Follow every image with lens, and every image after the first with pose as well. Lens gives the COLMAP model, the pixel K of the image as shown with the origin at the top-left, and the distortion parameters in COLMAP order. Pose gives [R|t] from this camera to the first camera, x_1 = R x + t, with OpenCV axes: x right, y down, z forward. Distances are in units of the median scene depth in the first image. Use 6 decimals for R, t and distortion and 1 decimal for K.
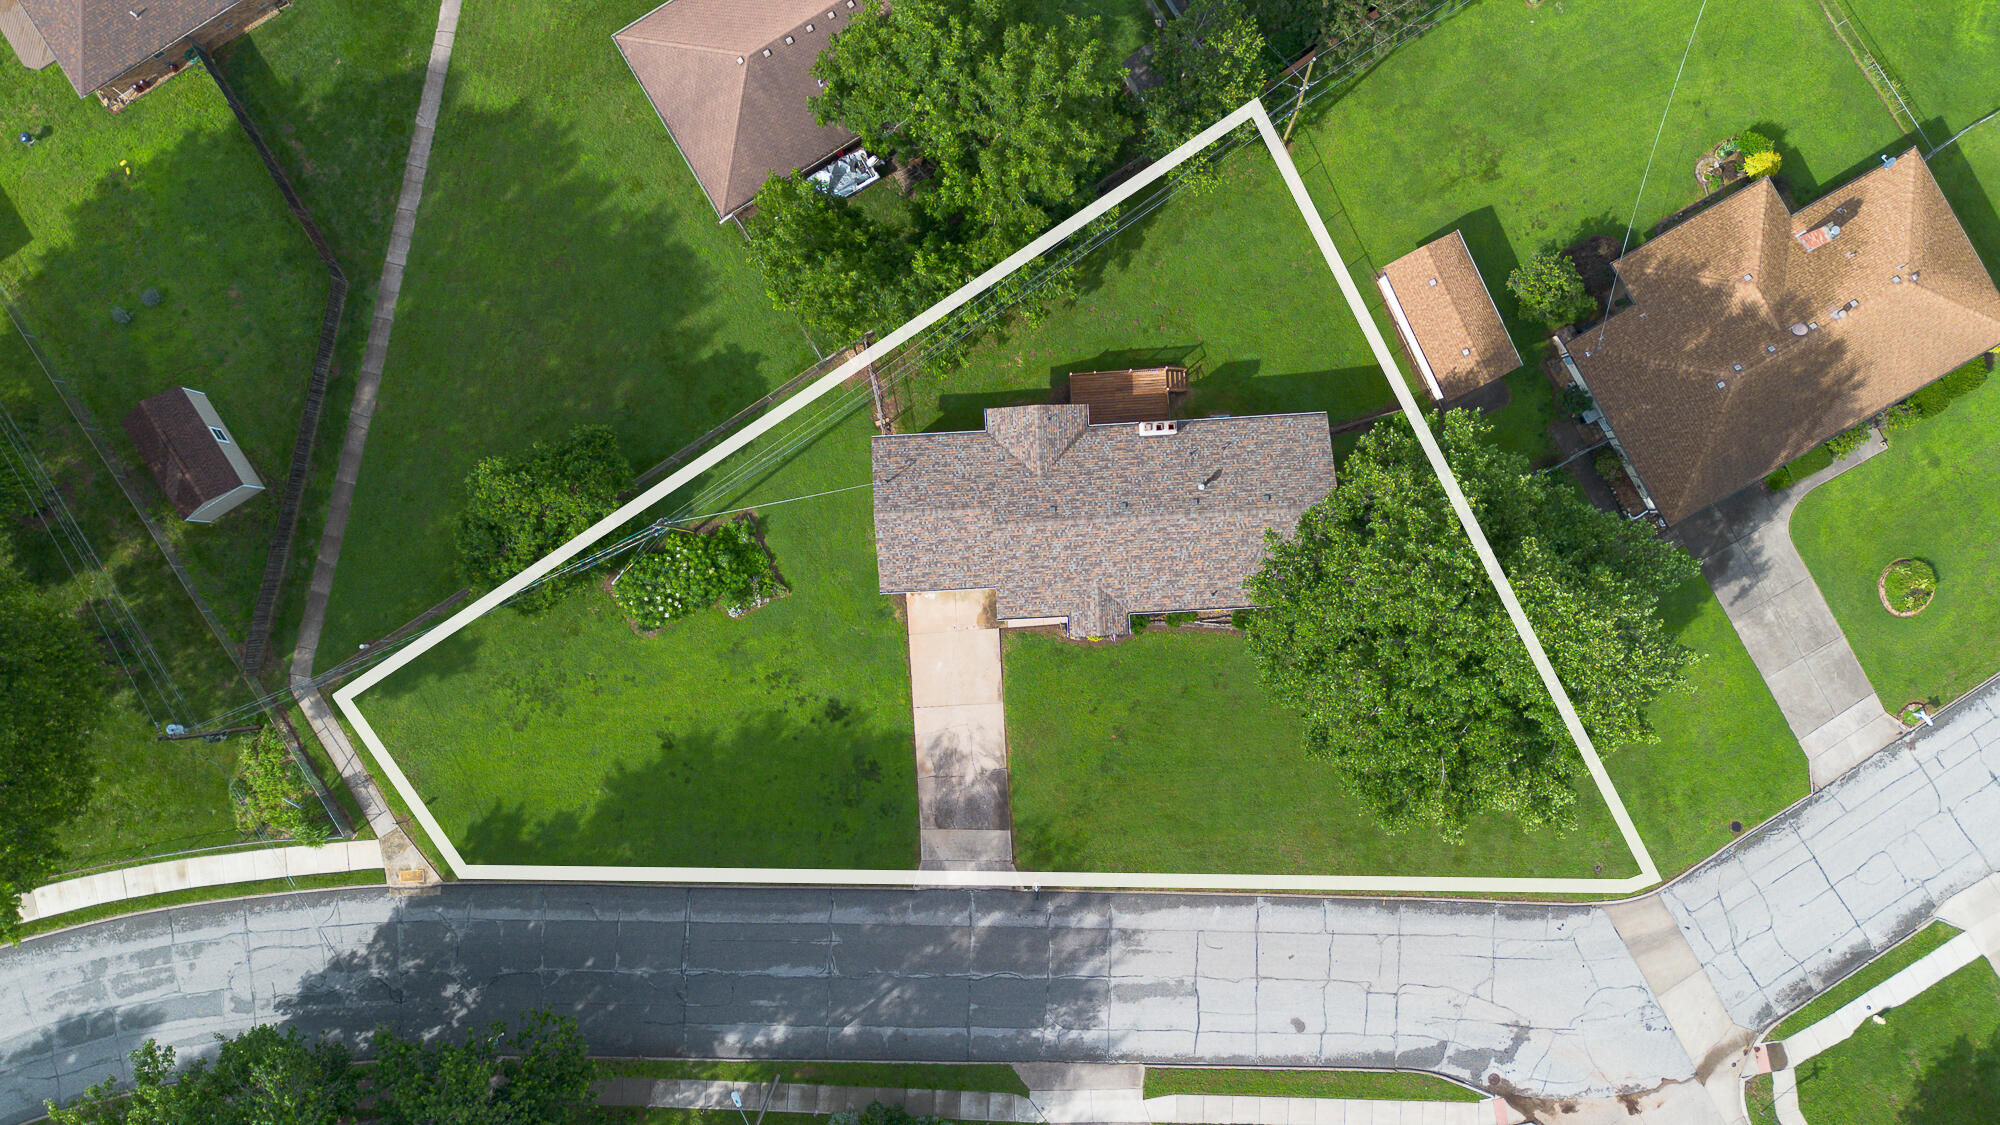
lens RADIAL K [[1440.6, 0, 1000.0], [0, 1440.6, 562.5], [0, 0, 1]] dist [0.065813, -0.085287]
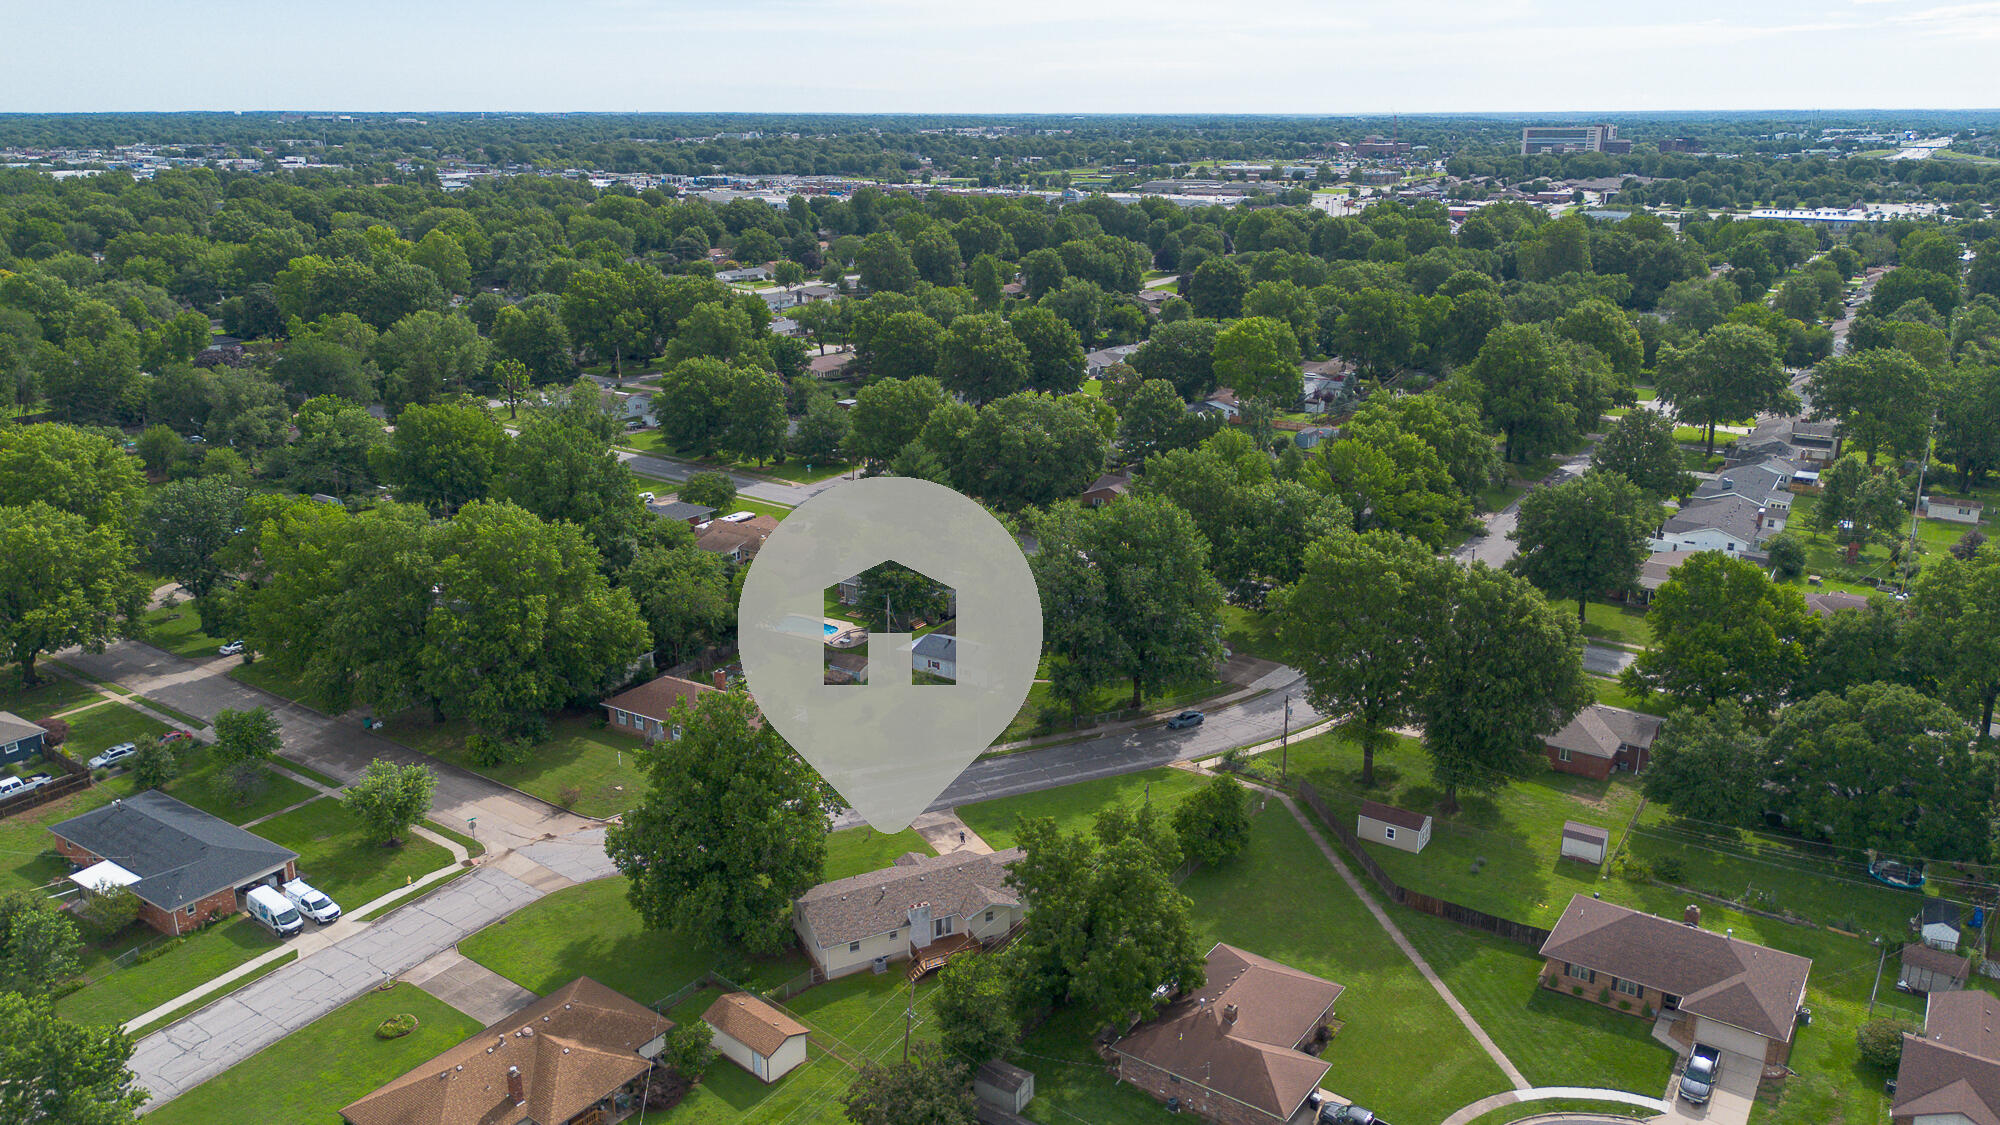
lens RADIAL K [[1440.6, 0, 1000.0], [0, 1440.6, 562.5], [0, 0, 1]] dist [0.065813, -0.085287]
pose [[-0.913209, 0.119672, -0.389523, 0.585944], [-0.407482, -0.261734, 0.874902, -1.385660], [0.002750, 0.957692, 0.287782, 0.137612]]
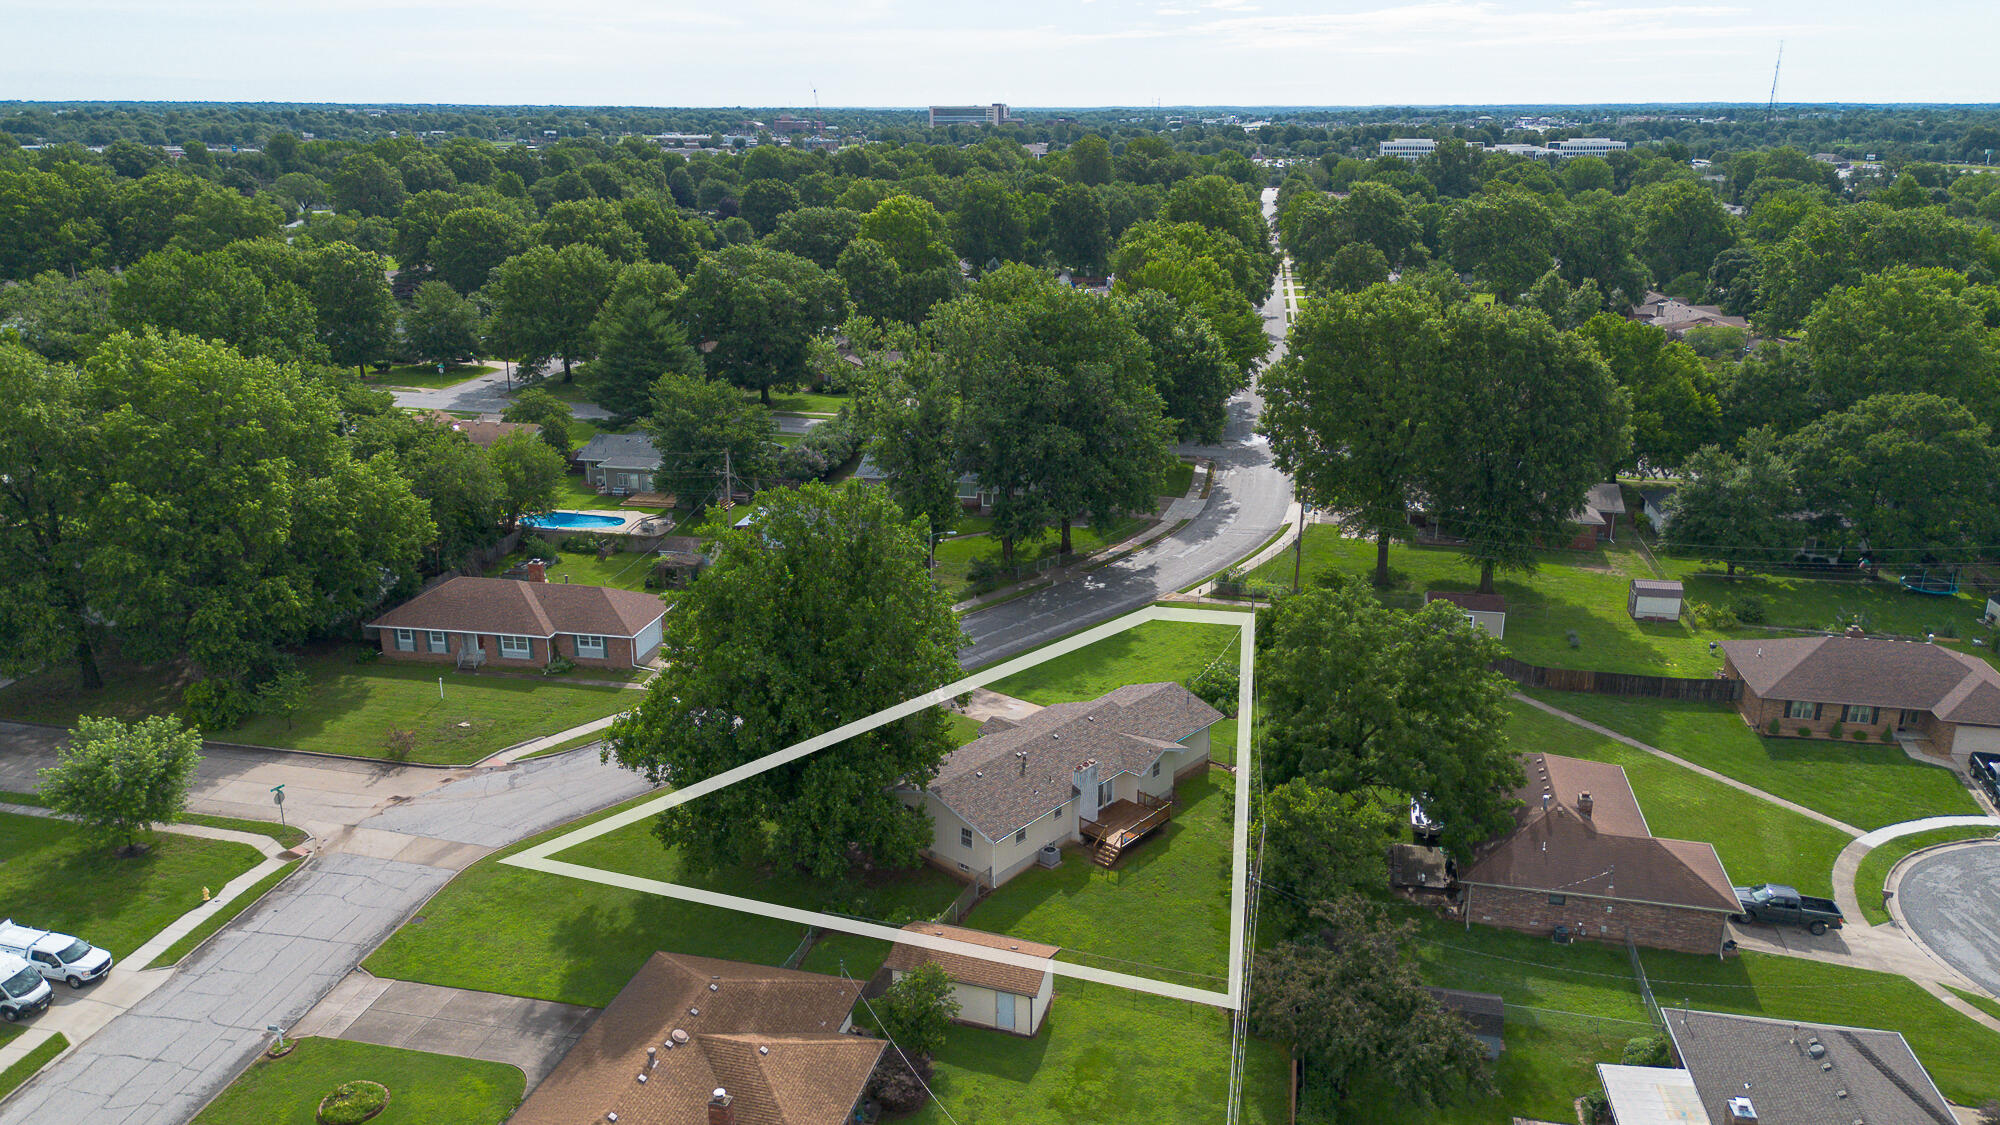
lens RADIAL K [[1446.6, 0, 1000.0], [0, 1446.6, 562.5], [0, 0, 1]] dist [0.076750, -0.089100]
pose [[-0.690017, 0.217509, -0.690338, 0.880189], [-0.723778, -0.201164, 0.660059, -0.741390], [0.004698, 0.955103, 0.296235, 0.460396]]
